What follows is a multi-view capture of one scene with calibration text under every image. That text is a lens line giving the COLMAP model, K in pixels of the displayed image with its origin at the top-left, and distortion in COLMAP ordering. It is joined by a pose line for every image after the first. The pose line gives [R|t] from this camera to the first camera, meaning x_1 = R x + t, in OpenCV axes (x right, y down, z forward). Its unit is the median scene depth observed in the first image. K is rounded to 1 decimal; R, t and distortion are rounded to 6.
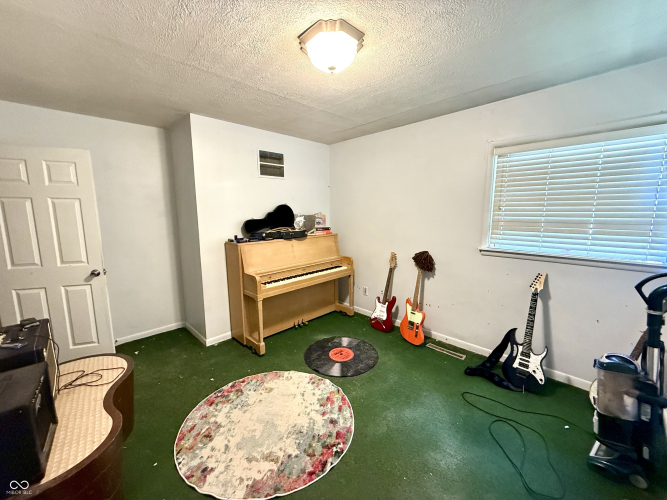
lens RADIAL K [[266.9, 0, 332.7], [0, 266.9, 249.5], [0, 0, 1]] dist [-0.000706, -0.000383]
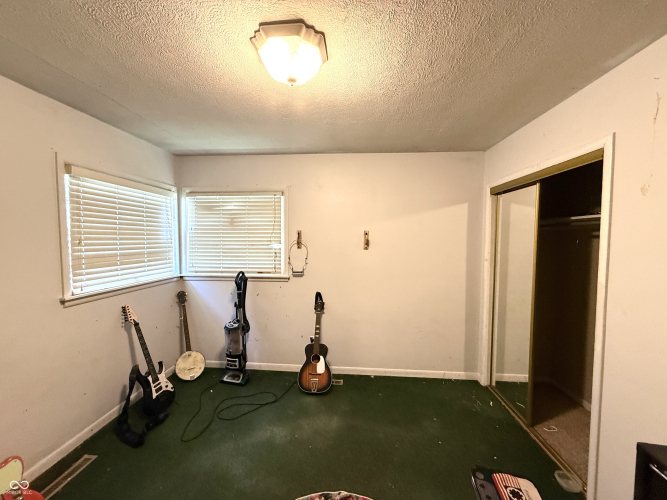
lens RADIAL K [[266.9, 0, 332.7], [0, 266.9, 249.5], [0, 0, 1]] dist [-0.000706, -0.000383]
pose [[-0.657839, -0.027522, 0.752655, -0.507573], [0.112616, 0.984503, 0.134429, -0.172203], [-0.744691, 0.173194, -0.644545, 1.060995]]
